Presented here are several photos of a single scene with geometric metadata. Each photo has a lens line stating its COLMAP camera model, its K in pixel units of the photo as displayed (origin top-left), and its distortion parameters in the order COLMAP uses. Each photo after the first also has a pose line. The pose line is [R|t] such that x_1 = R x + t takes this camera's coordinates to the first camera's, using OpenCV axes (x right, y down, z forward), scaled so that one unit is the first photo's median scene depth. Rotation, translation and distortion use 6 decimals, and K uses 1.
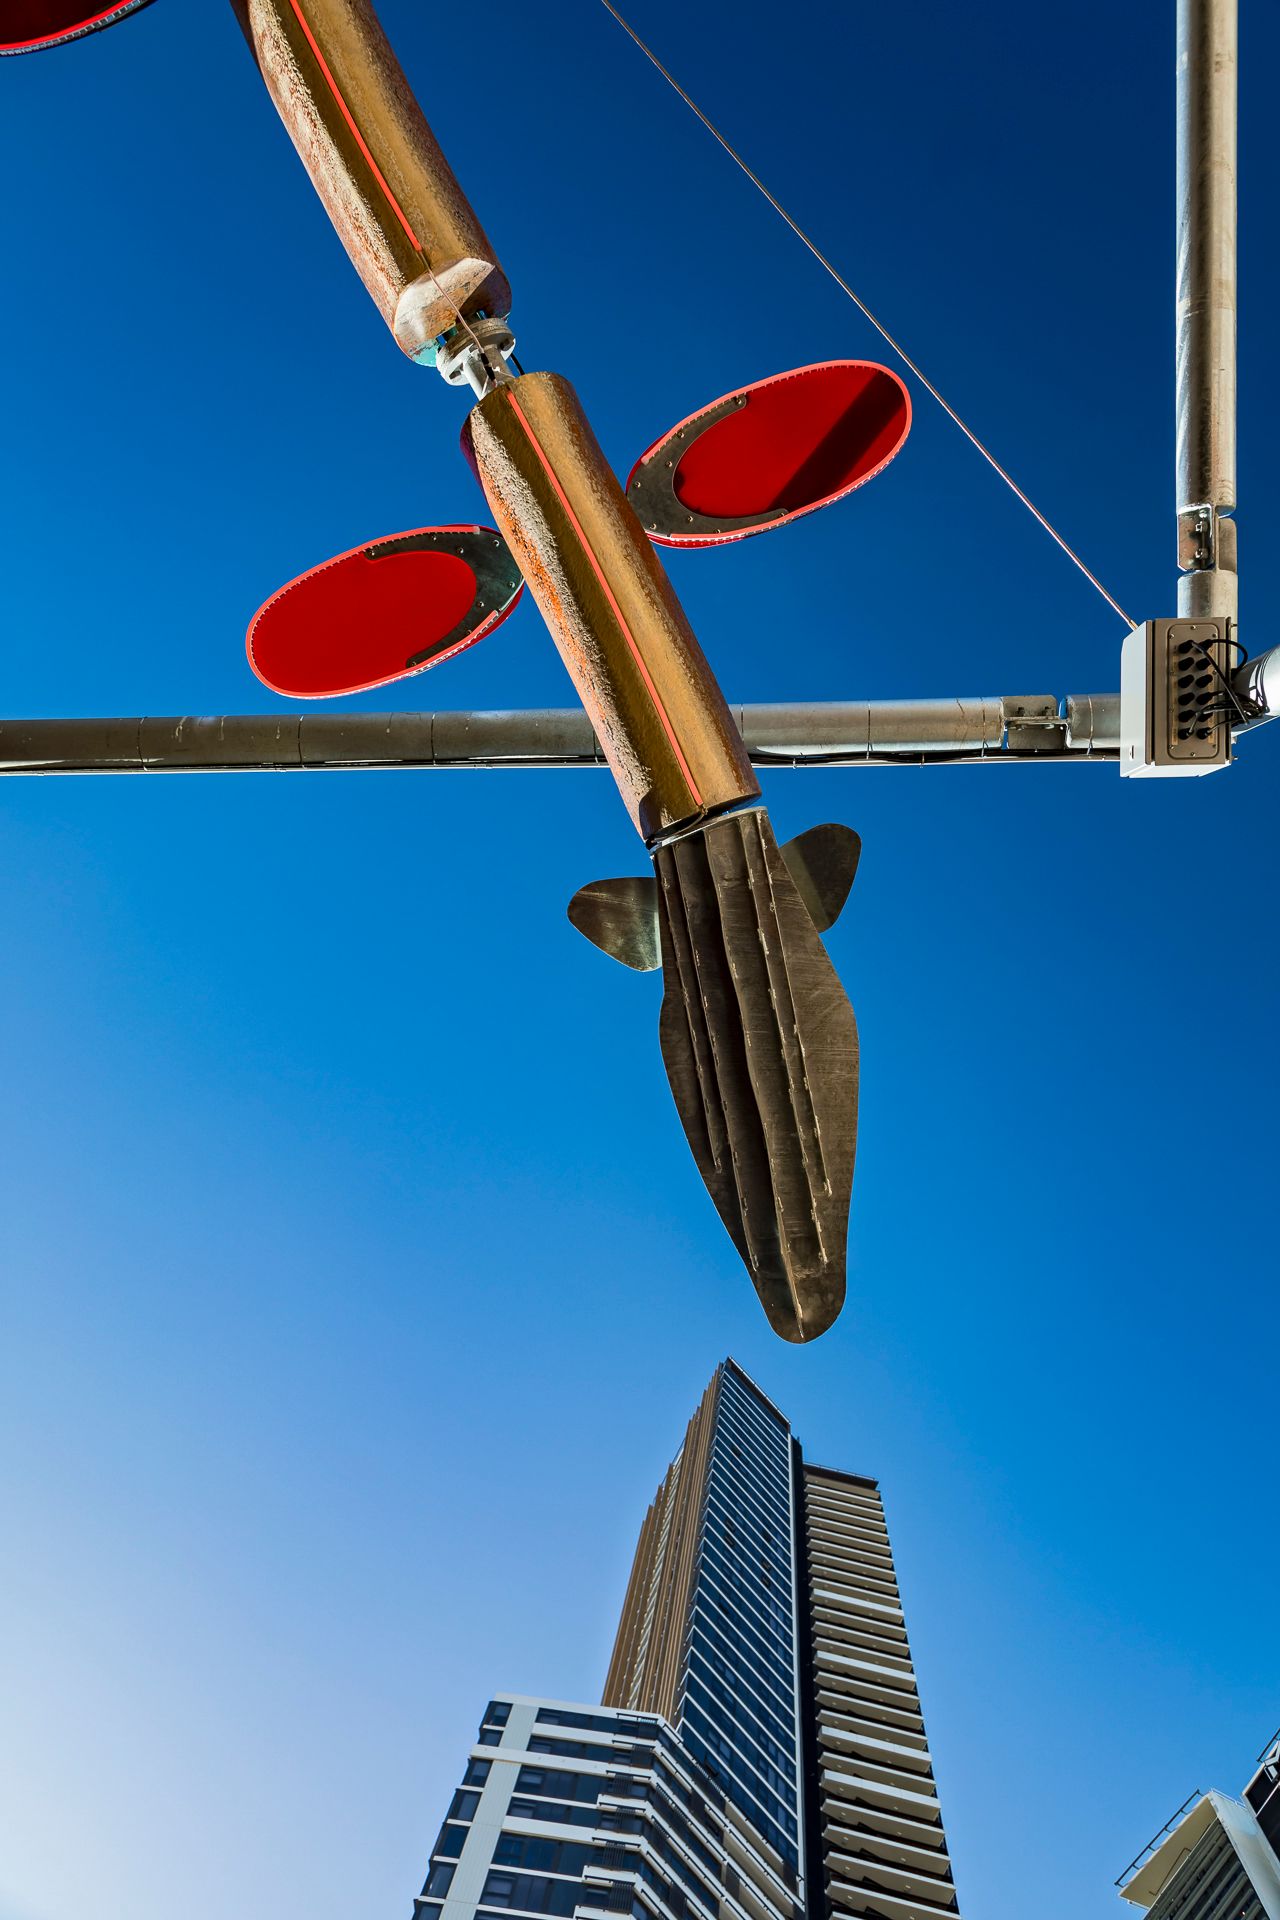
lens RADIAL K [[1576.3, 0, 636.0], [0, 1576.3, 985.4], [0, 0, 1]] dist [0.034996, -0.010126]
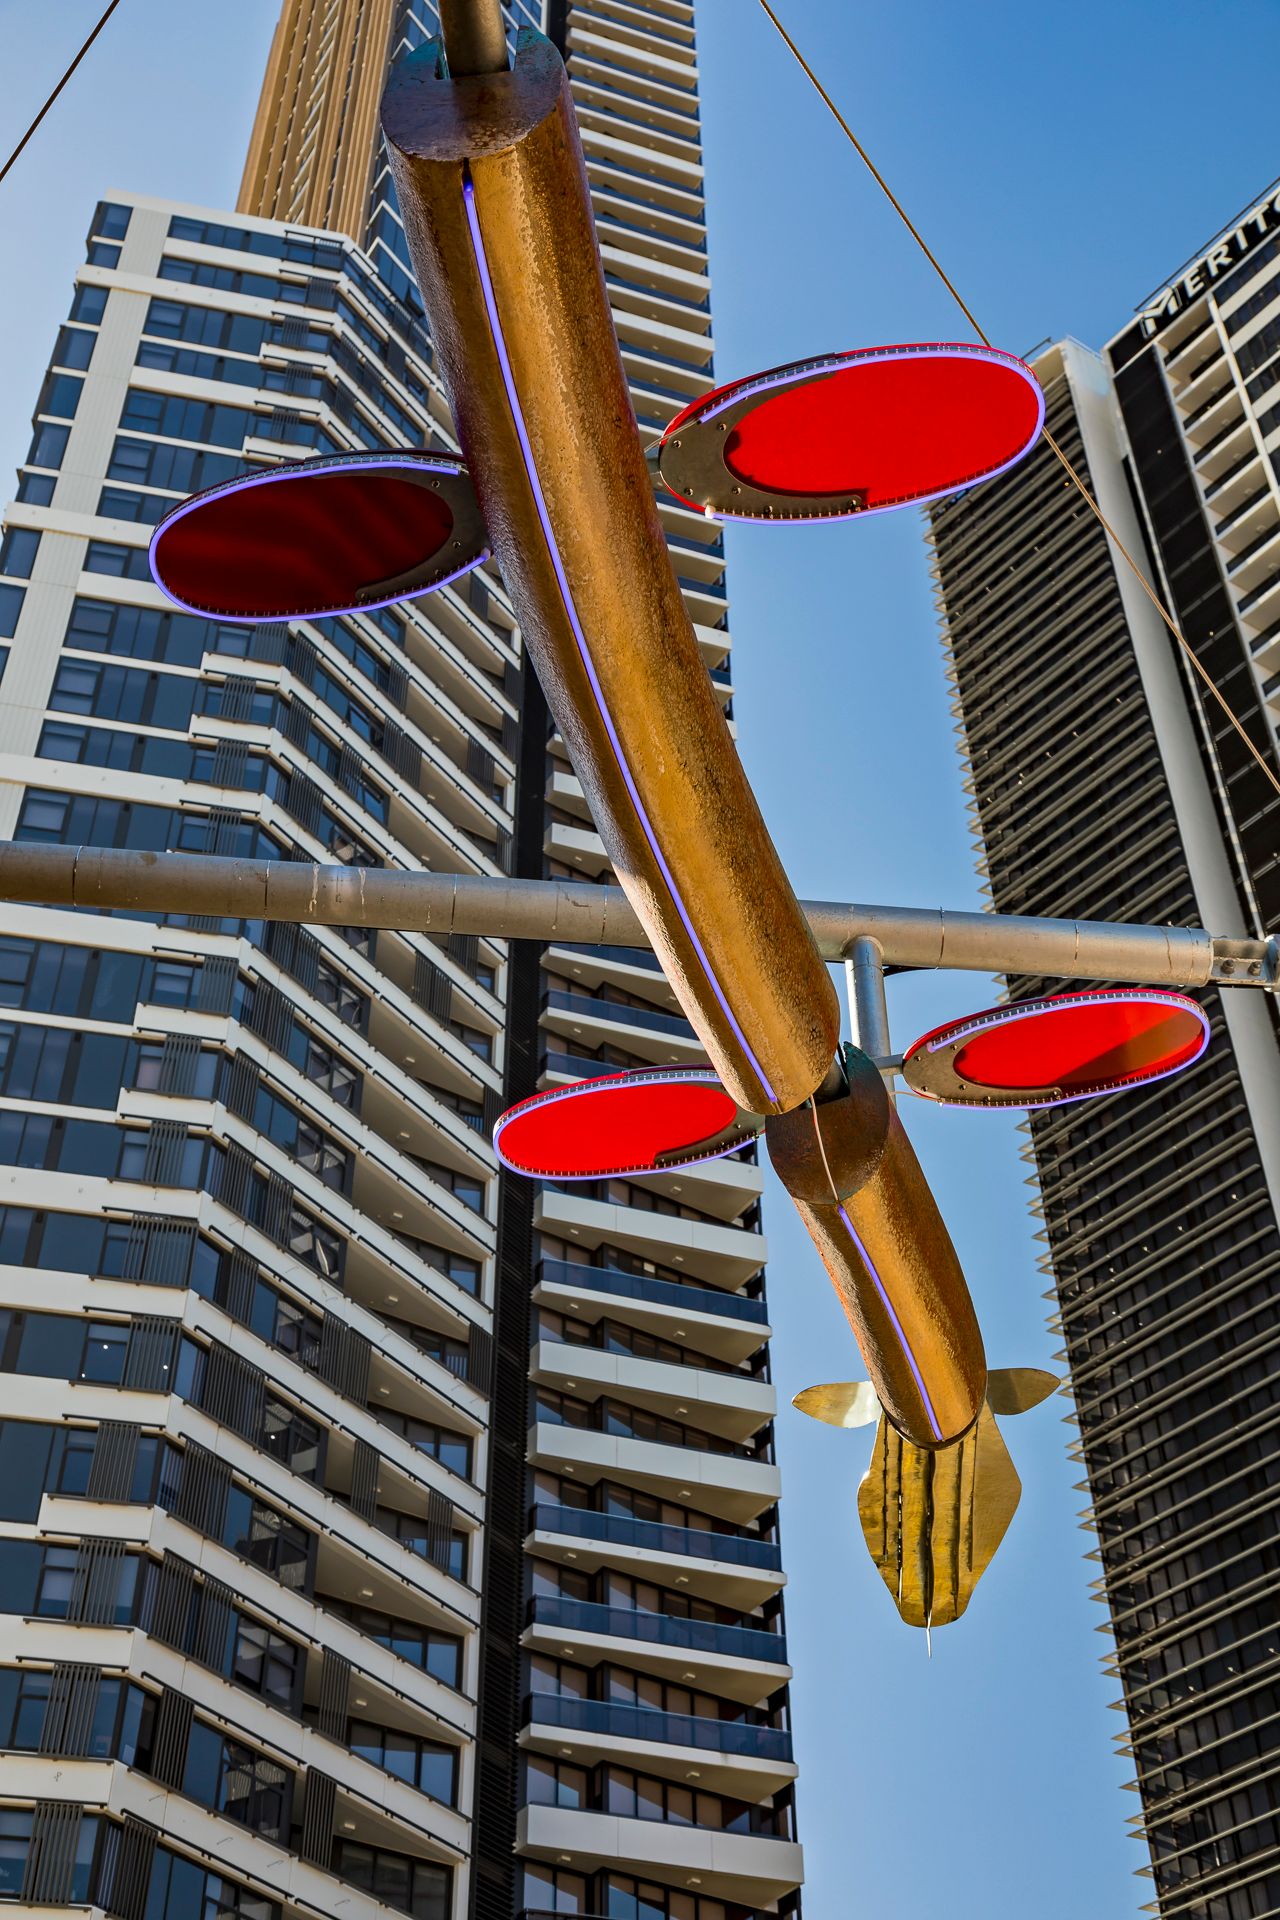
lens RADIAL K [[2399.2, 0, 649.6], [0, 2399.2, 960.7], [0, 0, 1]] dist [0.032851, -0.037788]
pose [[0.987122, 0.016012, 0.159167, -0.017813], [-0.122084, 0.718358, 0.684878, -0.060625], [-0.103372, -0.695490, 0.711062, 0.000970]]
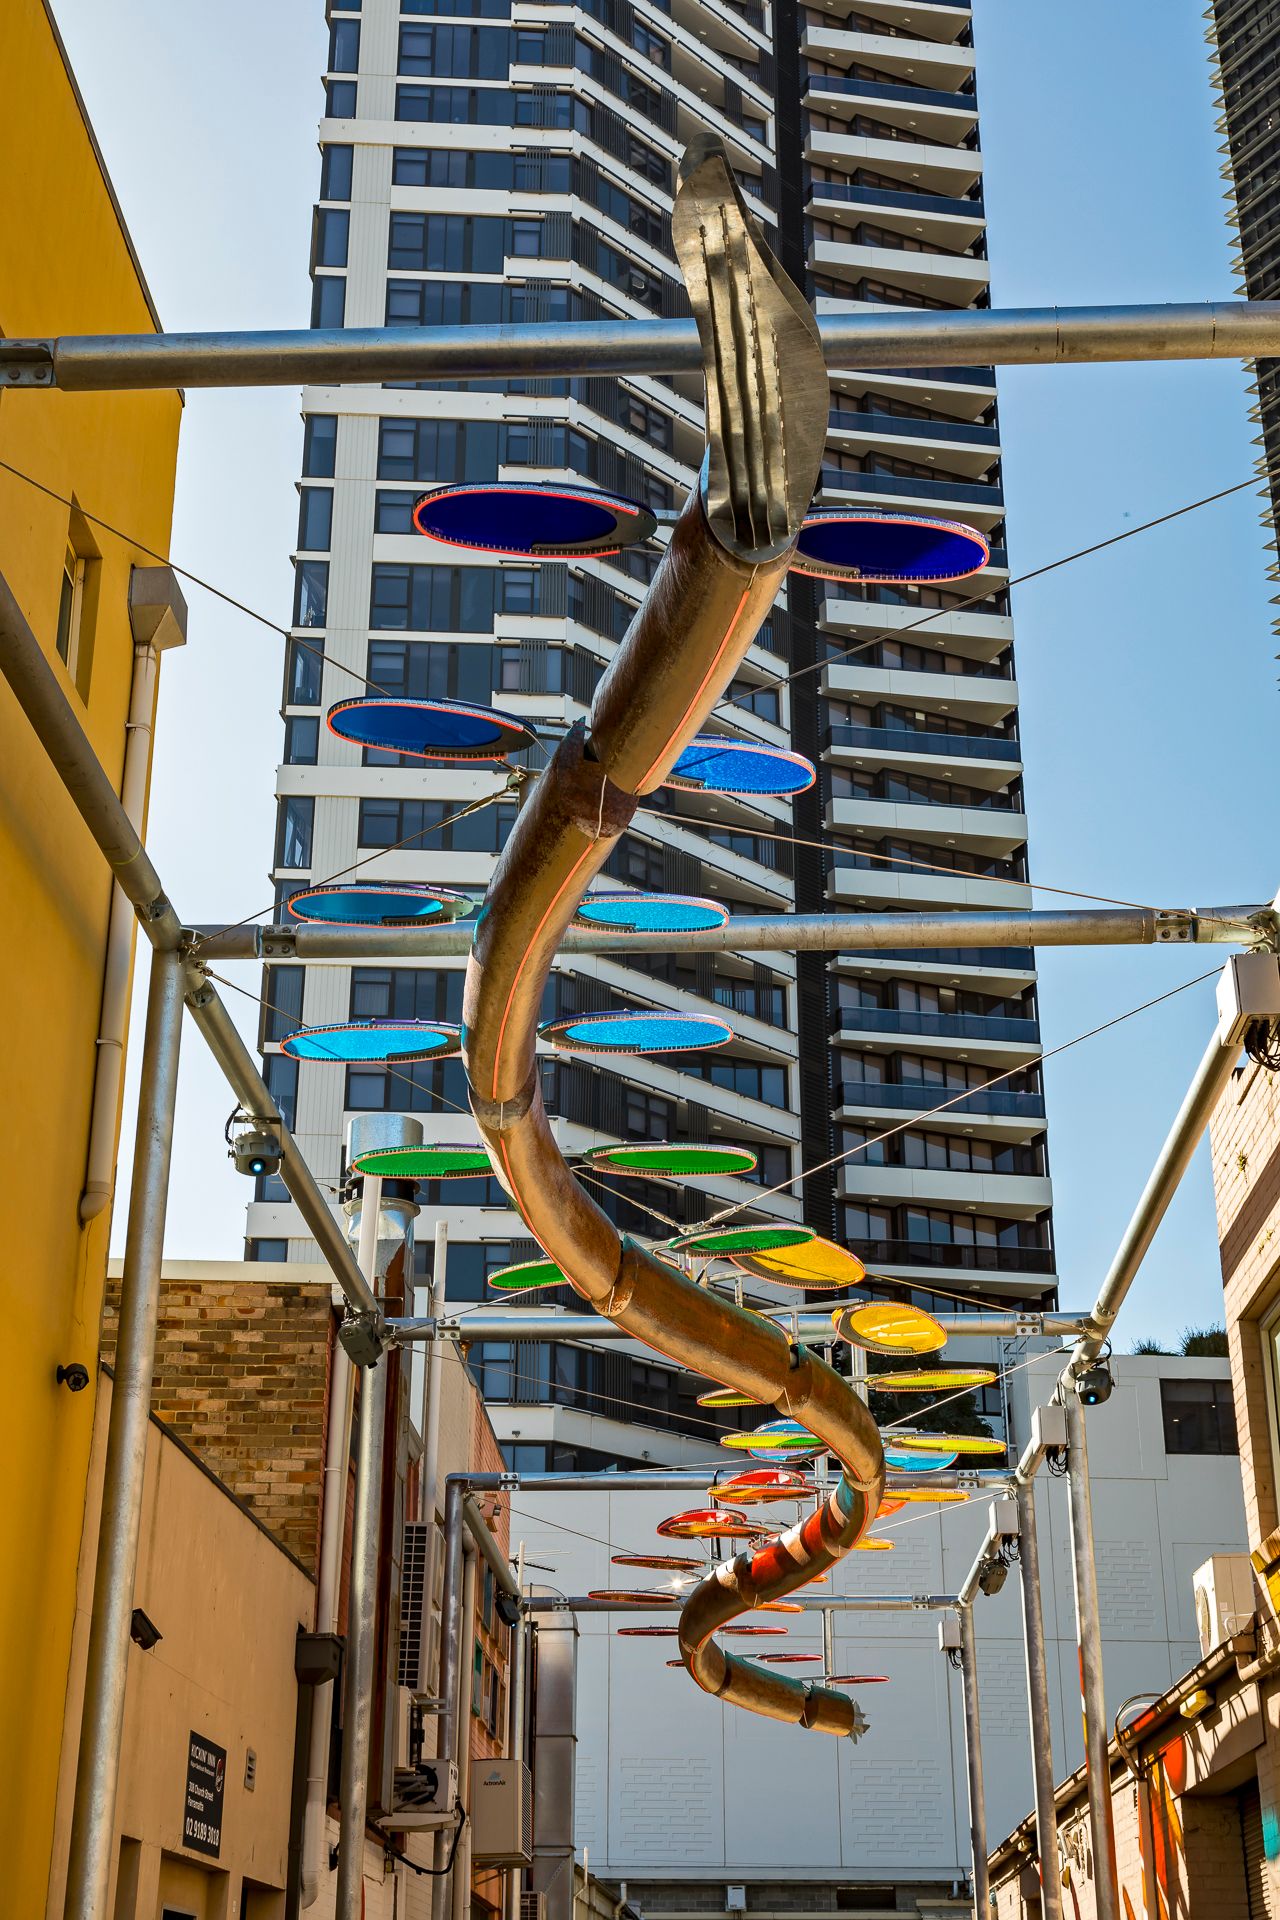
lens RADIAL K [[2466.7, 0, 645.3], [0, 2466.7, 952.9], [0, 0, 1]] dist [0.025335, -0.023261]
pose [[0.995745, -0.091599, 0.010108, -0.018532], [0.030222, 0.428203, 0.903177, -0.347724], [-0.087058, -0.899028, 0.429149, -0.007019]]
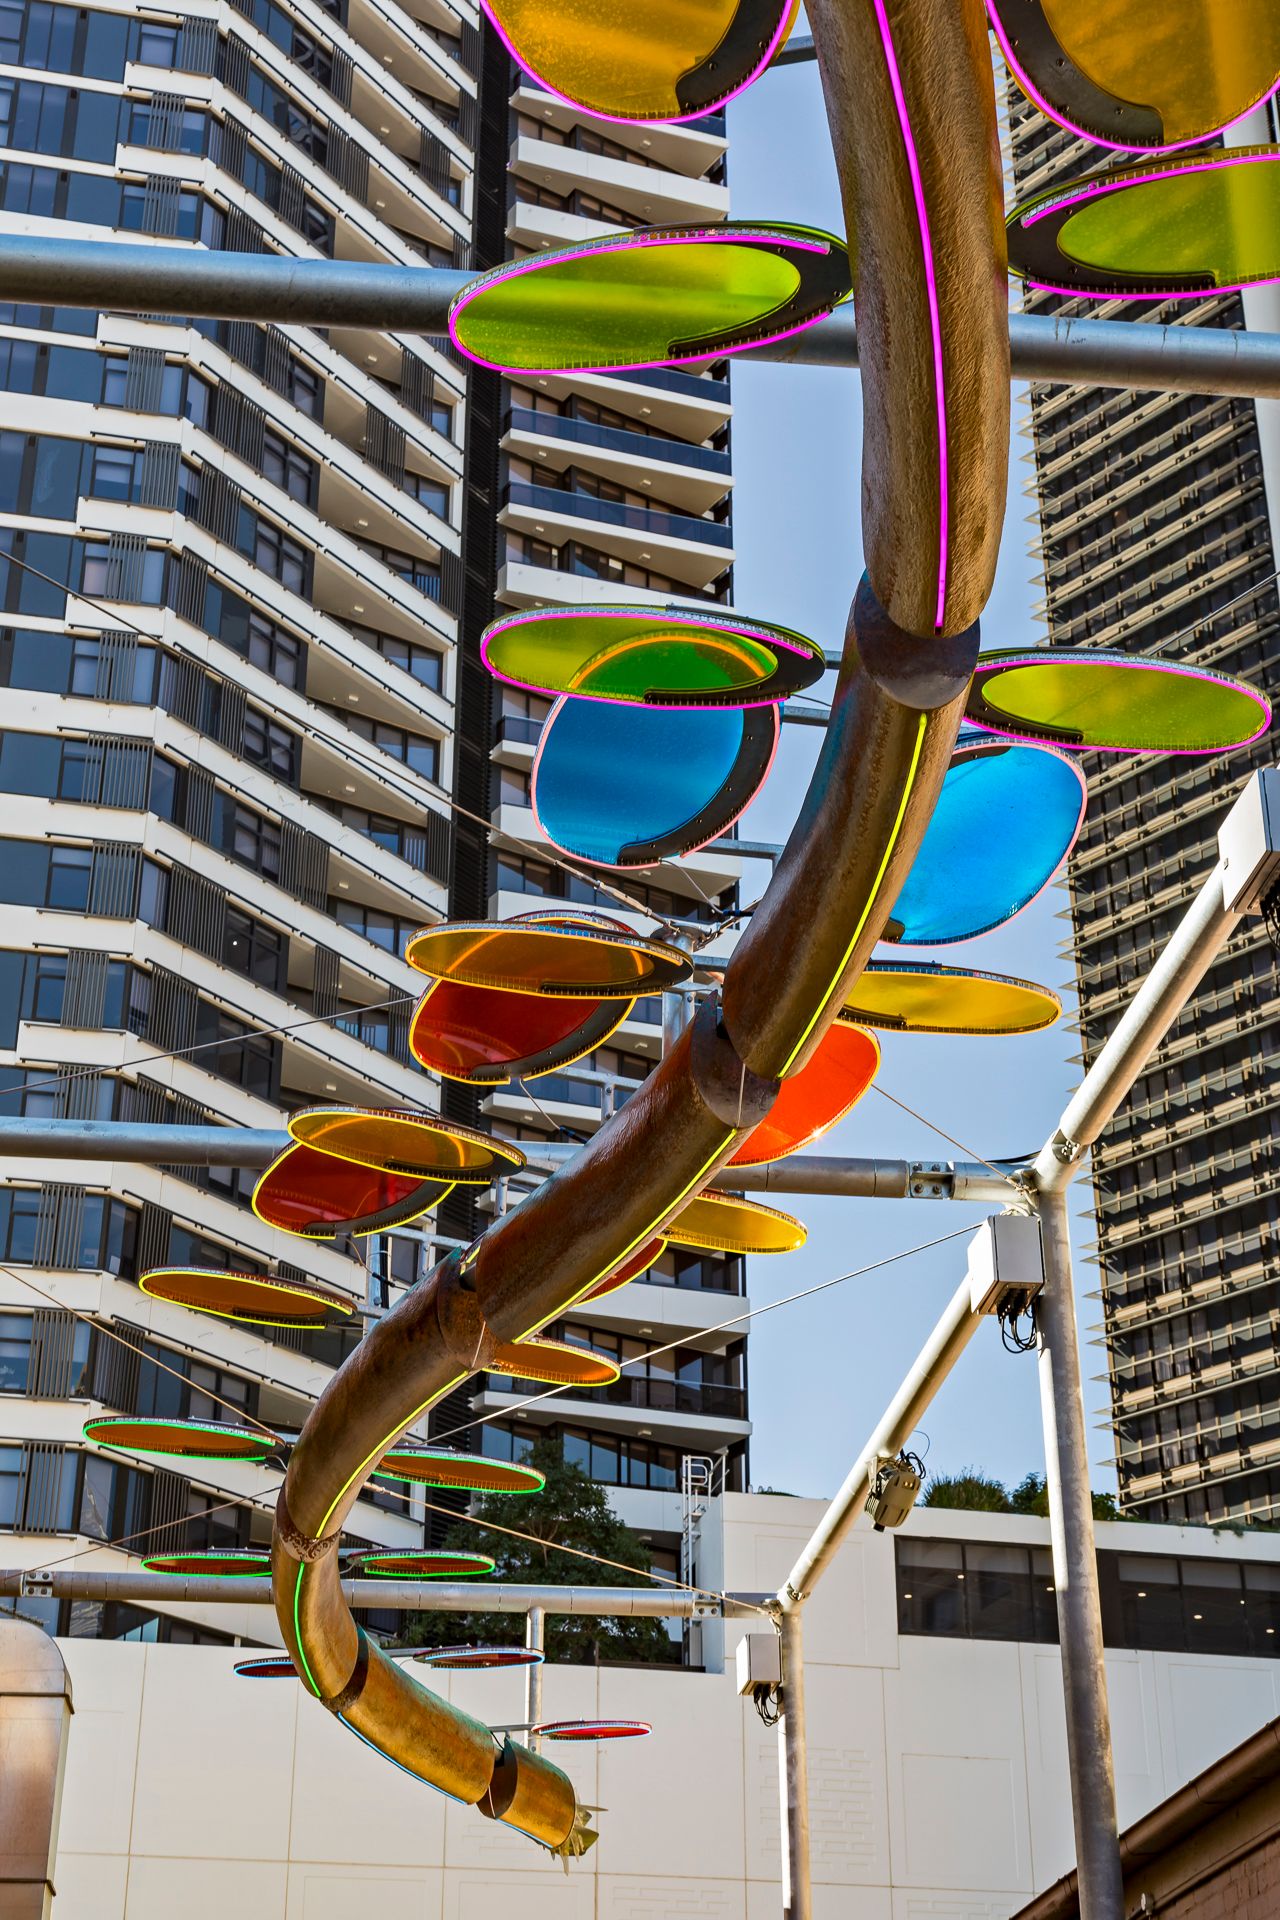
lens RADIAL K [[2822.0, 0, 641.3], [0, 2822.0, 961.0], [0, 0, 1]] dist [0.054957, -0.083278]
pose [[0.988008, -0.019484, 0.153167, -0.021927], [-0.124651, 0.484736, 0.865733, -0.211880], [-0.091114, -0.874443, 0.476495, -0.003382]]
